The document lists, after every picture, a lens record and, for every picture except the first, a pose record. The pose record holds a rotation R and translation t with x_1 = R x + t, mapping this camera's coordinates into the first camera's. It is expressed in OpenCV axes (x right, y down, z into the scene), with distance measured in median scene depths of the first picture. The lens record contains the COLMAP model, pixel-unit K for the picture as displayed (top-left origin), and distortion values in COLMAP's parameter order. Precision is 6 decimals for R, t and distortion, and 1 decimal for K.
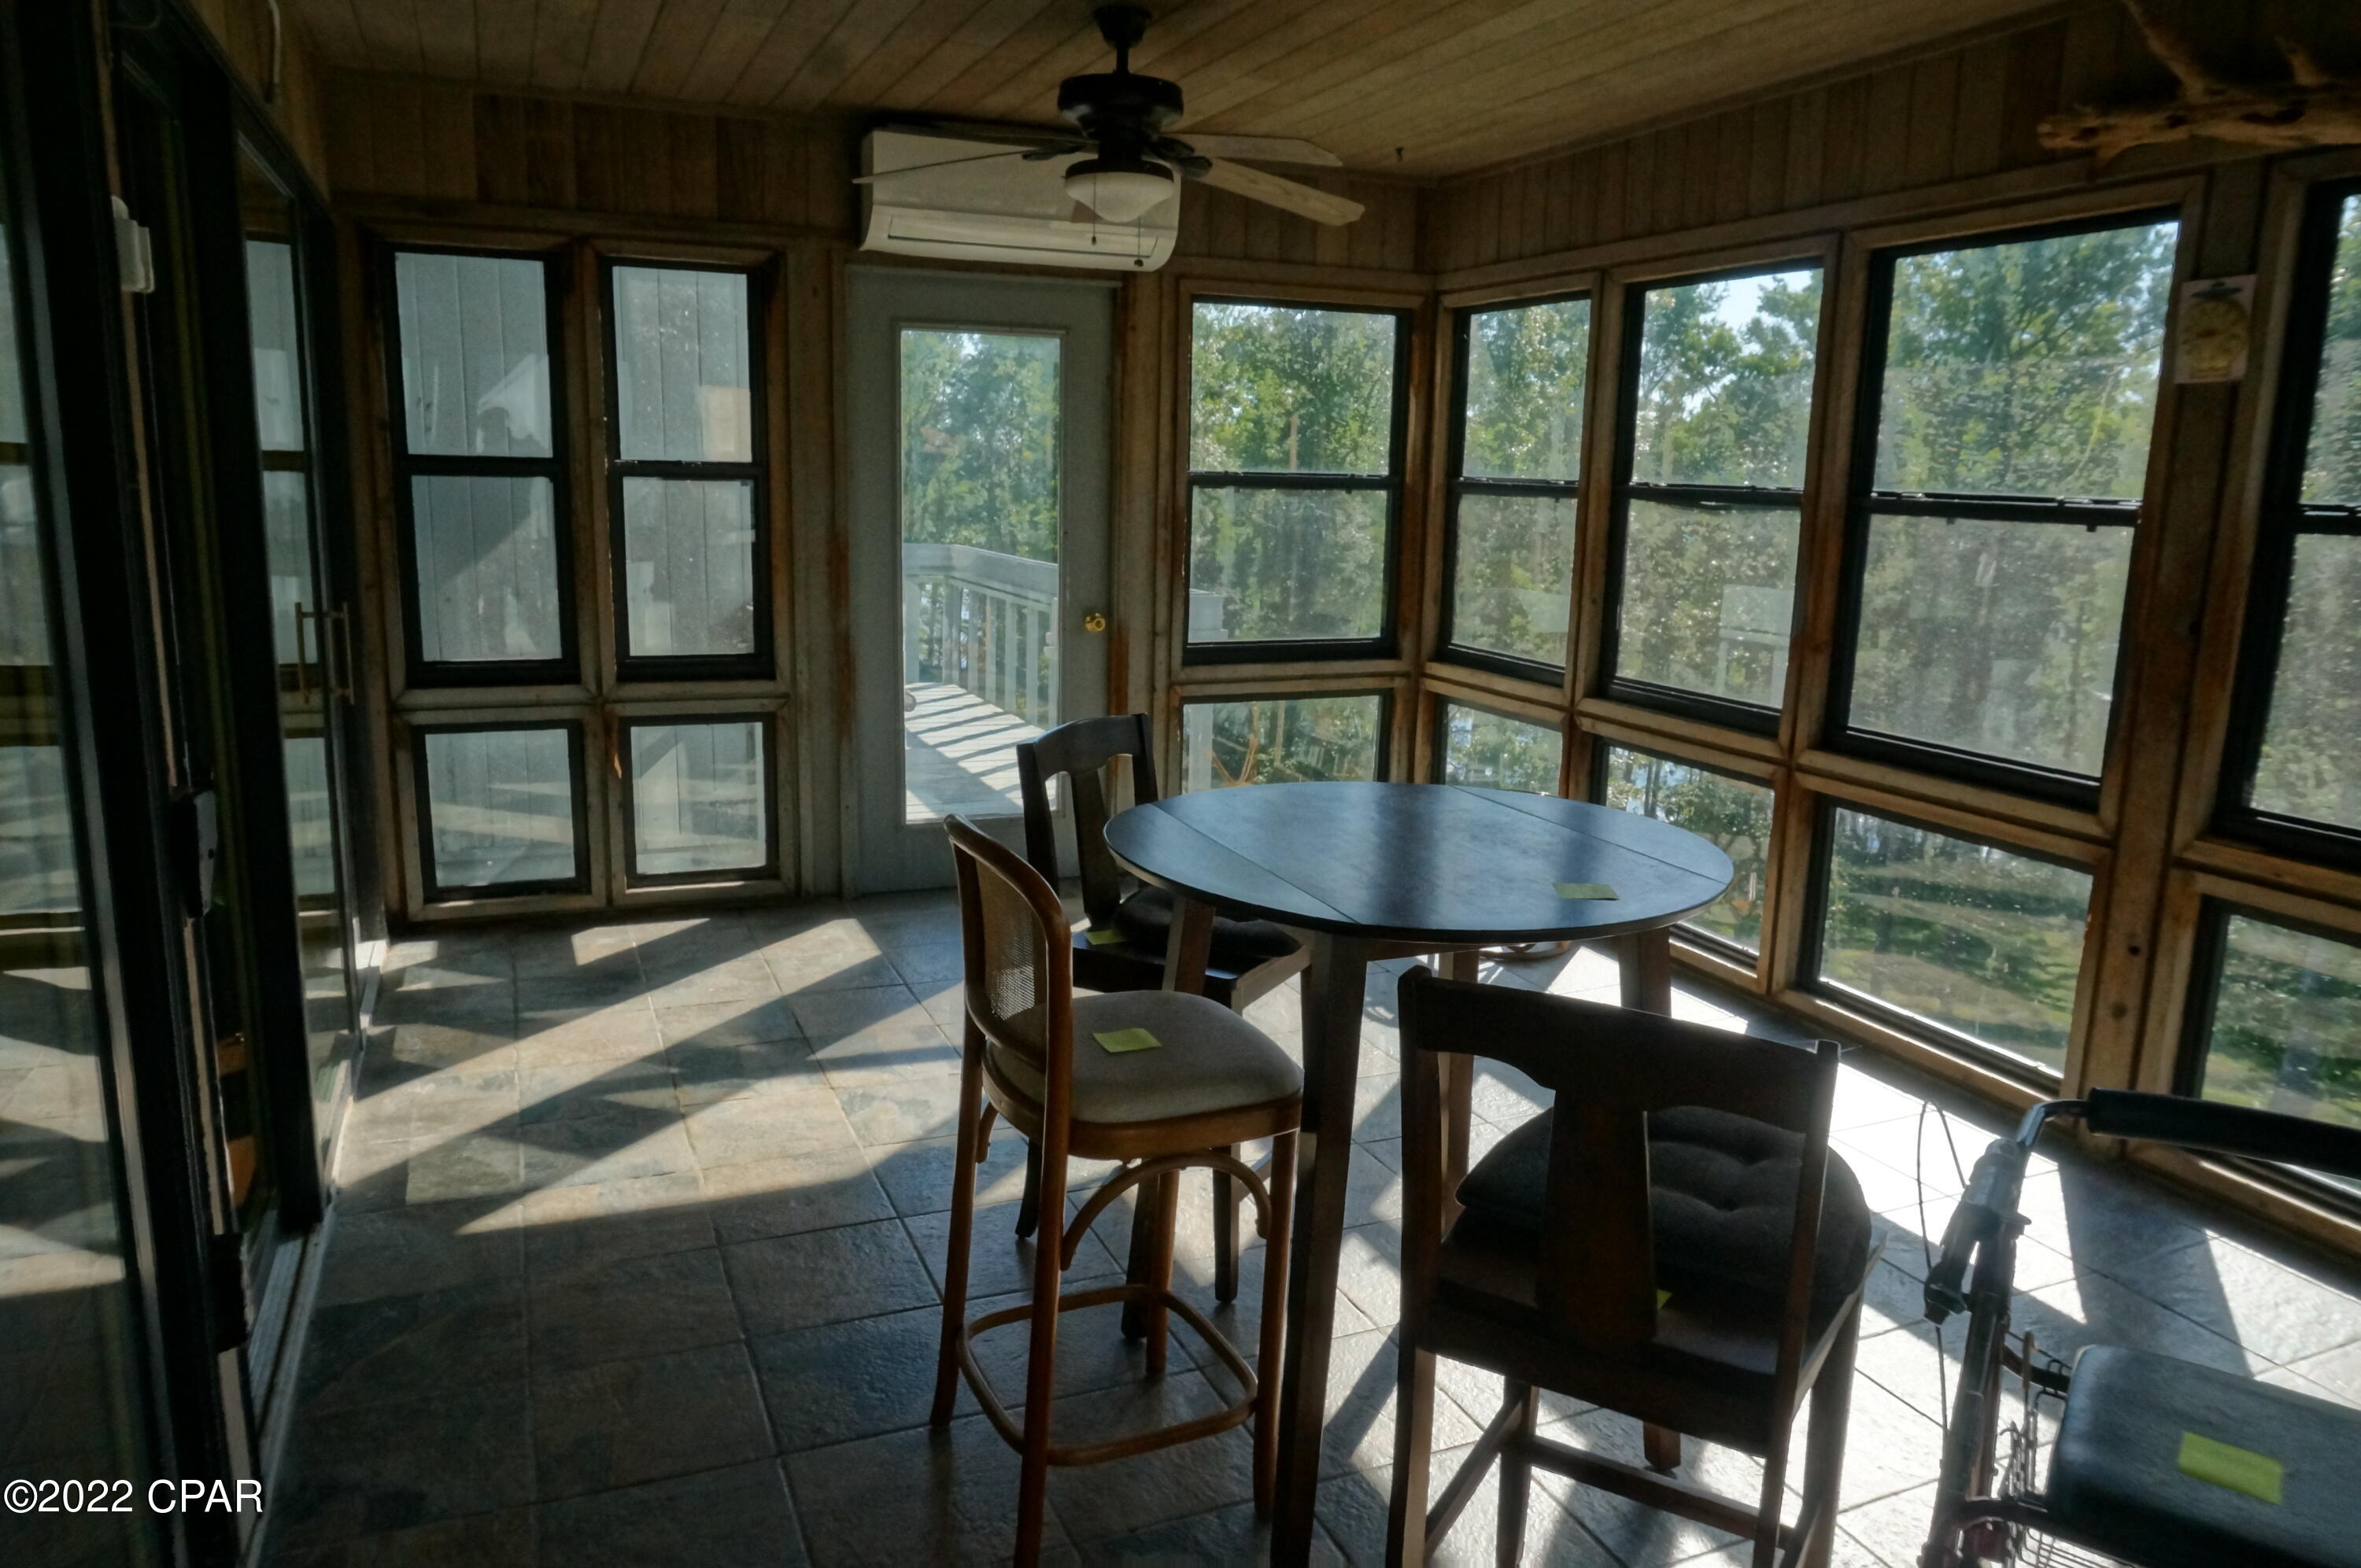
lens RADIAL K [[1576.7, 0, 1180.5], [0, 1576.7, 784.0], [0, 0, 1]] dist [-0.002600, -0.000685]
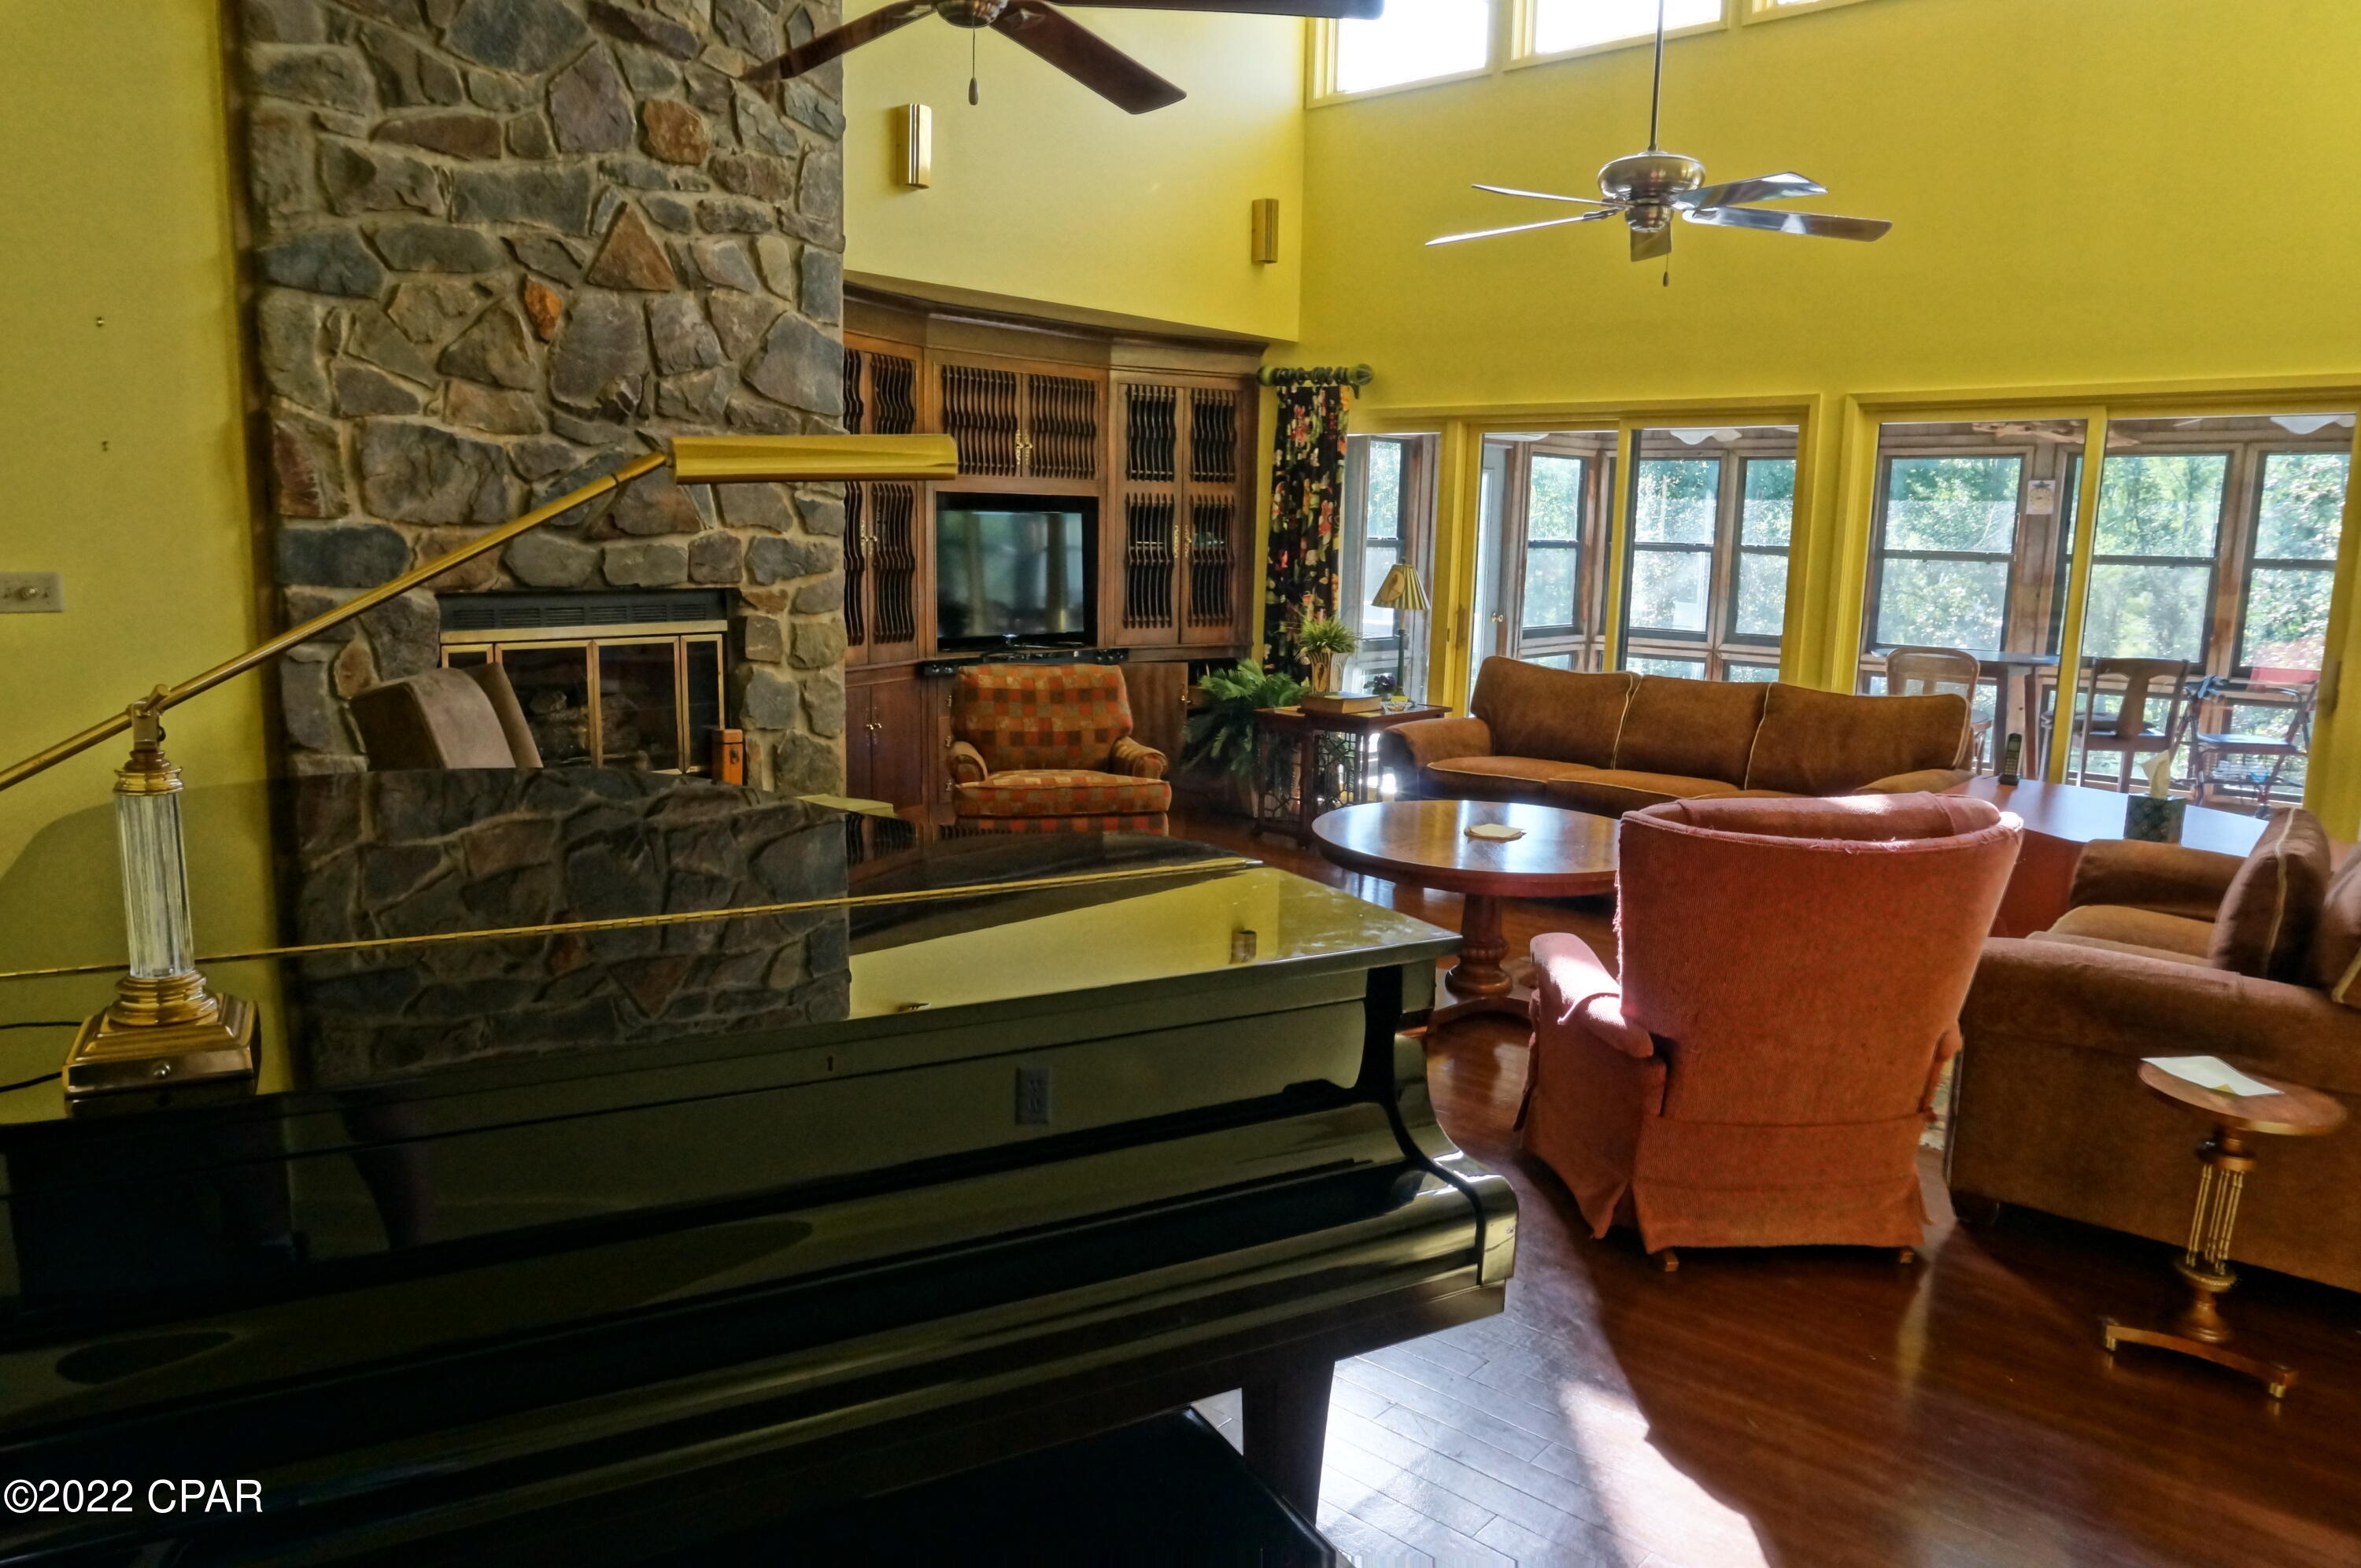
lens RADIAL K [[1565.4, 0, 1180.5], [0, 1565.4, 784.0], [0, 0, 1]] dist [-0.021731, 0.003088]
pose [[0.900029, -0.077382, 0.428906, -1.365475], [0.086795, 0.996223, -0.002396, 0.079129], [-0.427100, 0.039384, 0.903346, -0.616465]]
